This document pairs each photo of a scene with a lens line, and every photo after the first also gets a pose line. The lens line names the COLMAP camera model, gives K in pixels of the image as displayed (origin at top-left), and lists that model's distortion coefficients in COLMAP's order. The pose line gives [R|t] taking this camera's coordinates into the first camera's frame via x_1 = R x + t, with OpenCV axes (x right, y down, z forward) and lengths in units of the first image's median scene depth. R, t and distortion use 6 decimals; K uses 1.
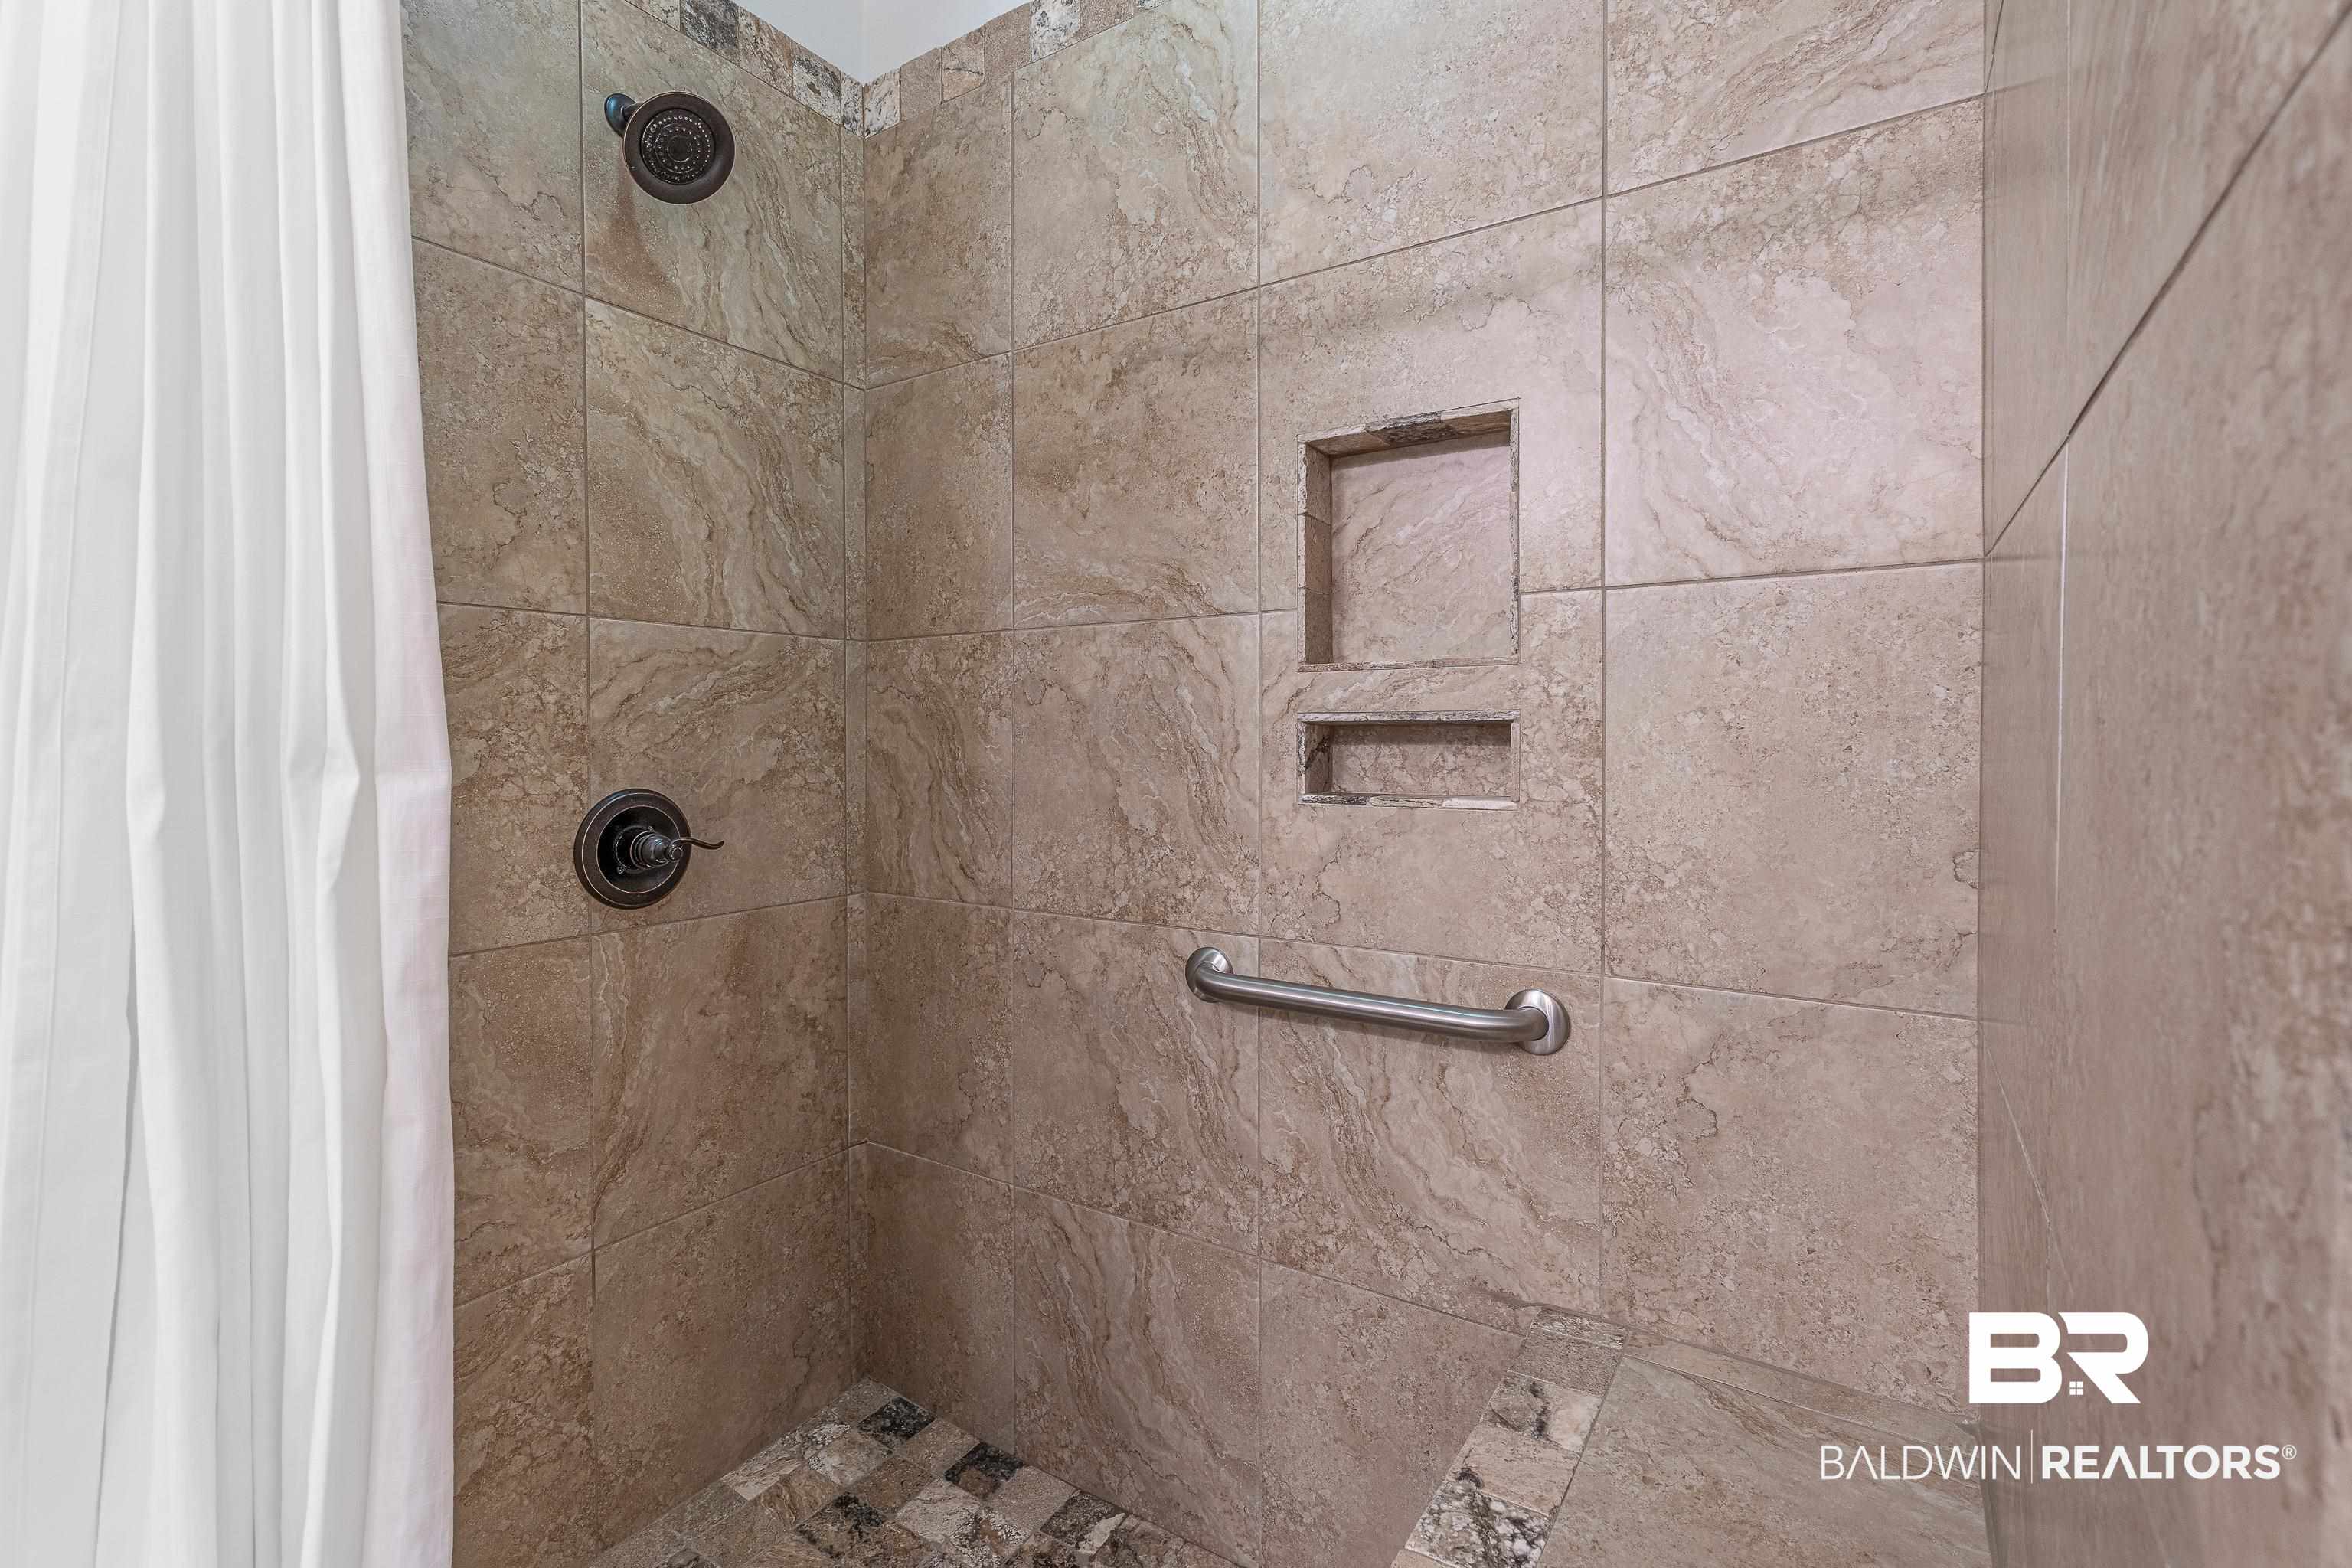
lens RADIAL K [[1066.2, 0, 1166.5], [0, 1066.2, 741.6], [0, 0, 1]] dist [-0.000619, 0.000122]
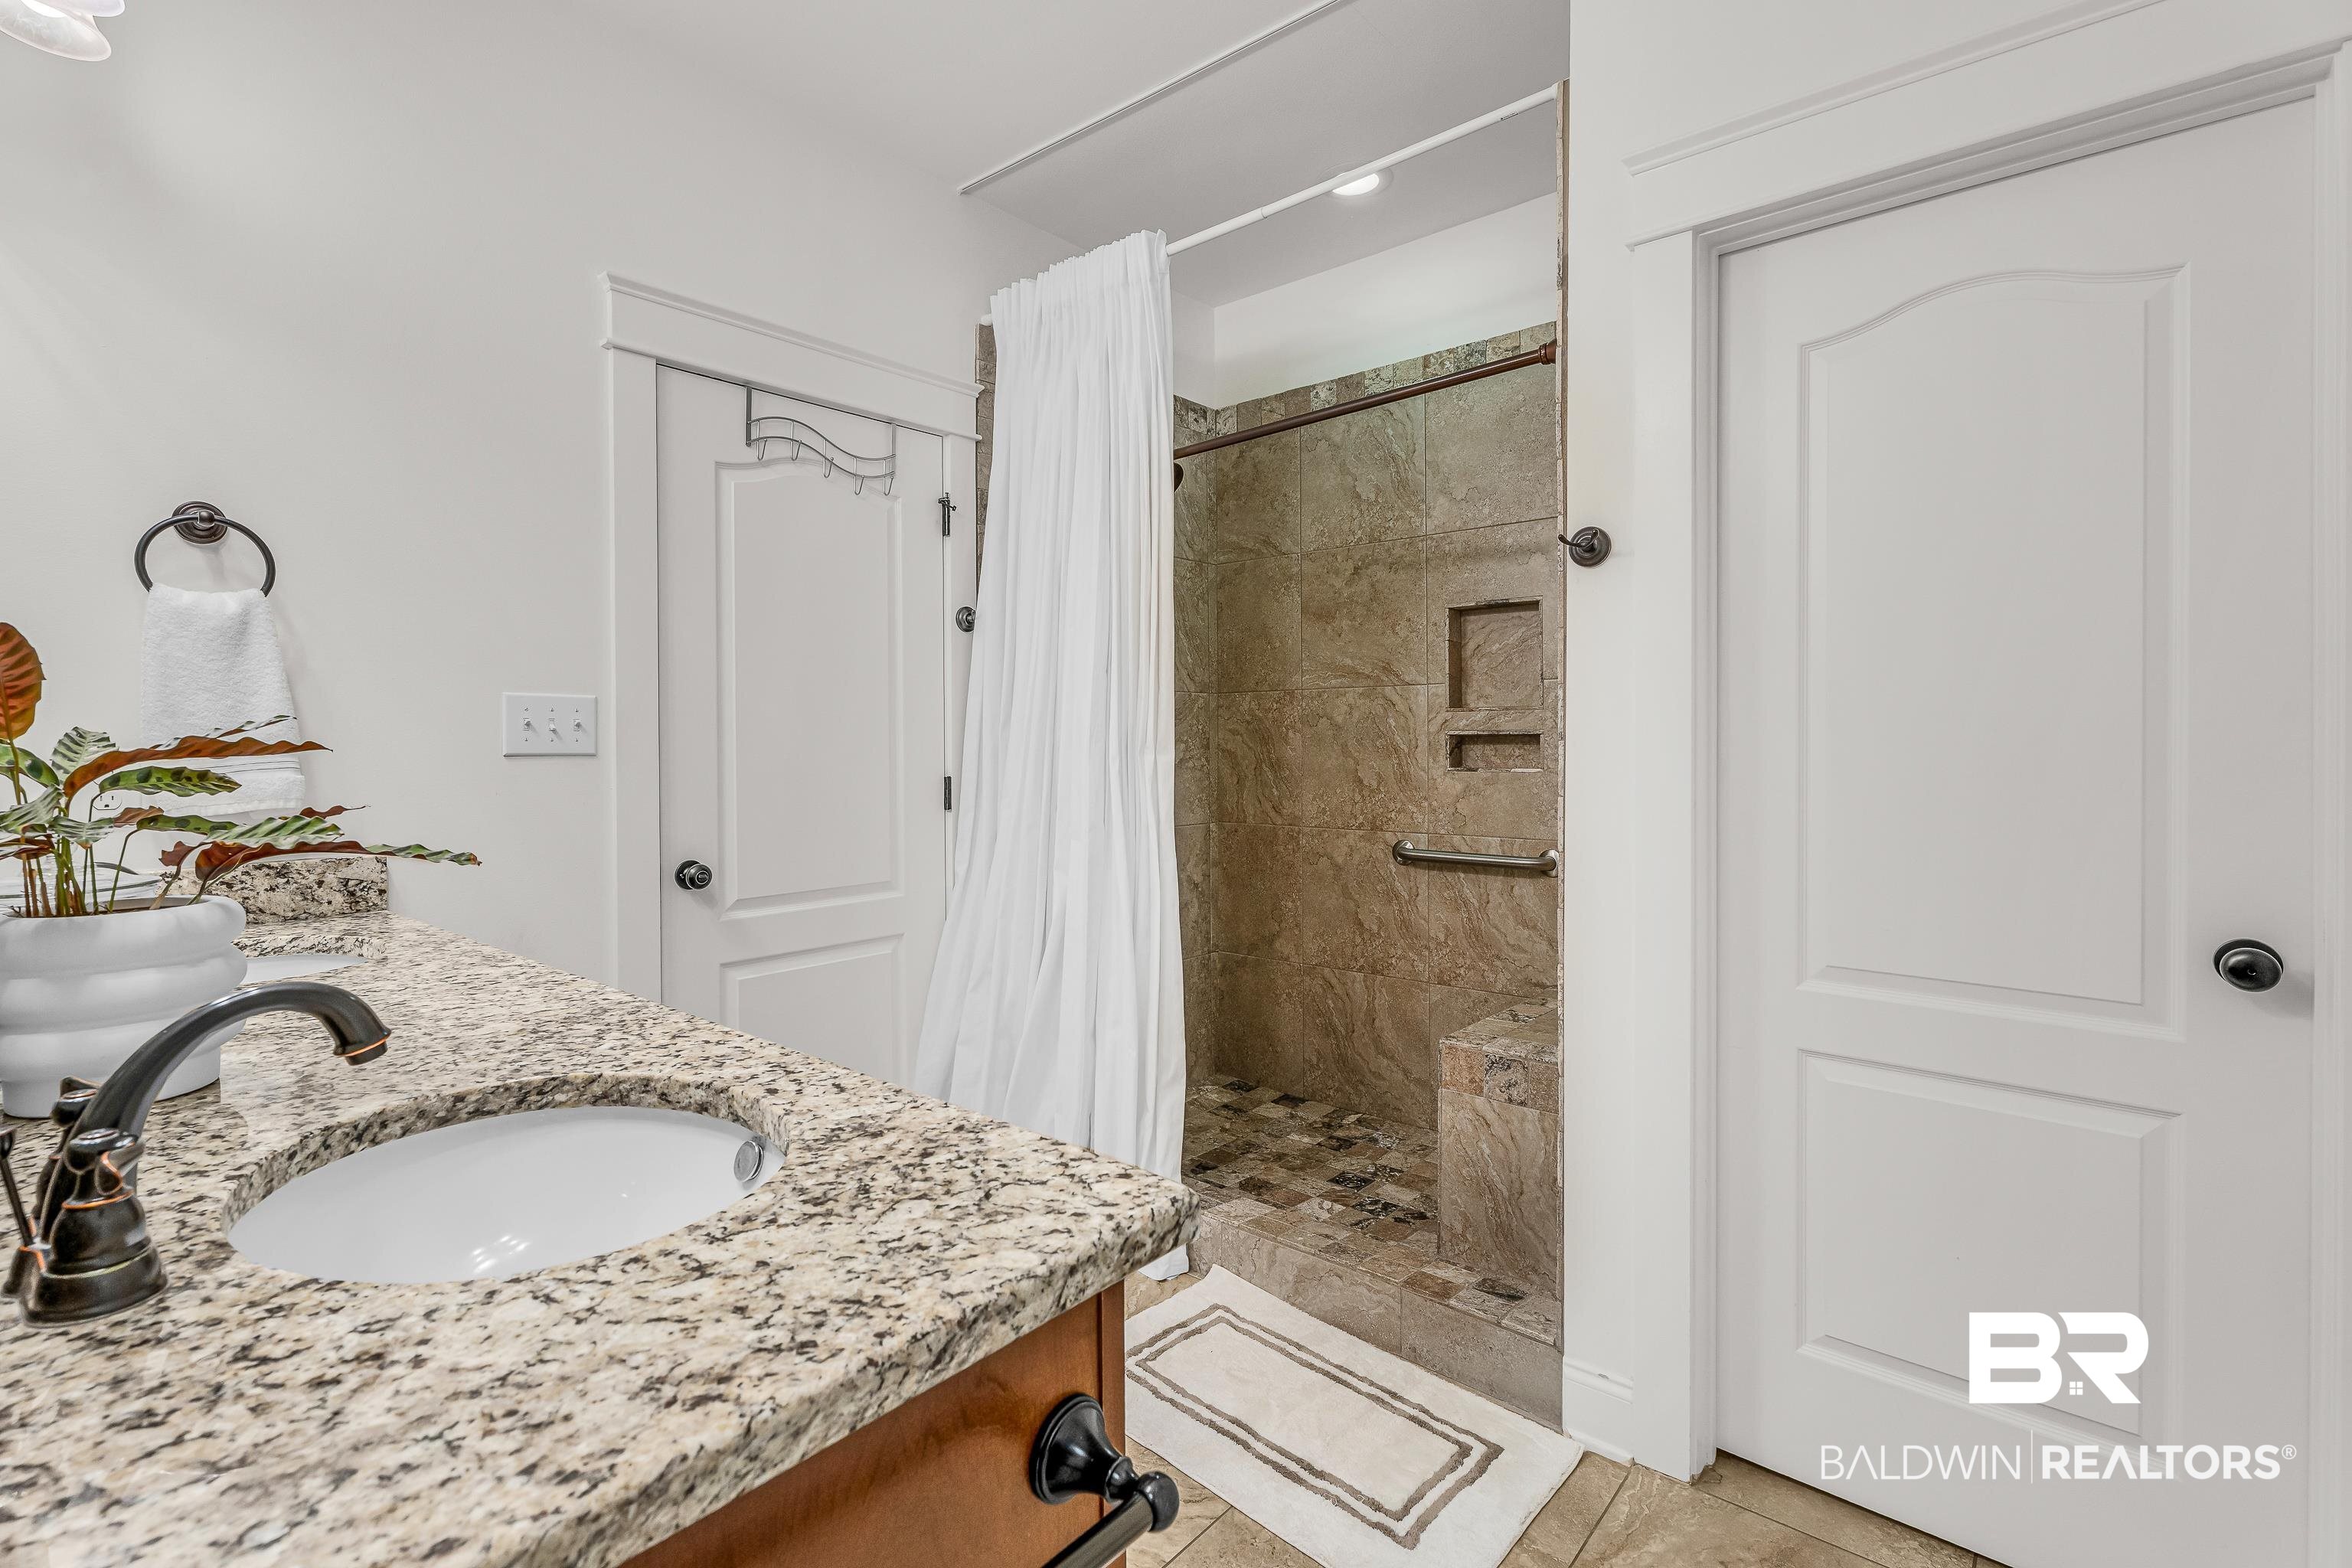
lens RADIAL K [[1066.2, 0, 1166.5], [0, 1066.2, 741.6], [0, 0, 1]] dist [-0.000619, 0.000122]
pose [[0.991572, -0.005711, -0.129432, -0.147866], [0.005229, 0.999978, -0.004068, 0.001616], [0.129452, 0.003357, 0.991580, -1.137532]]
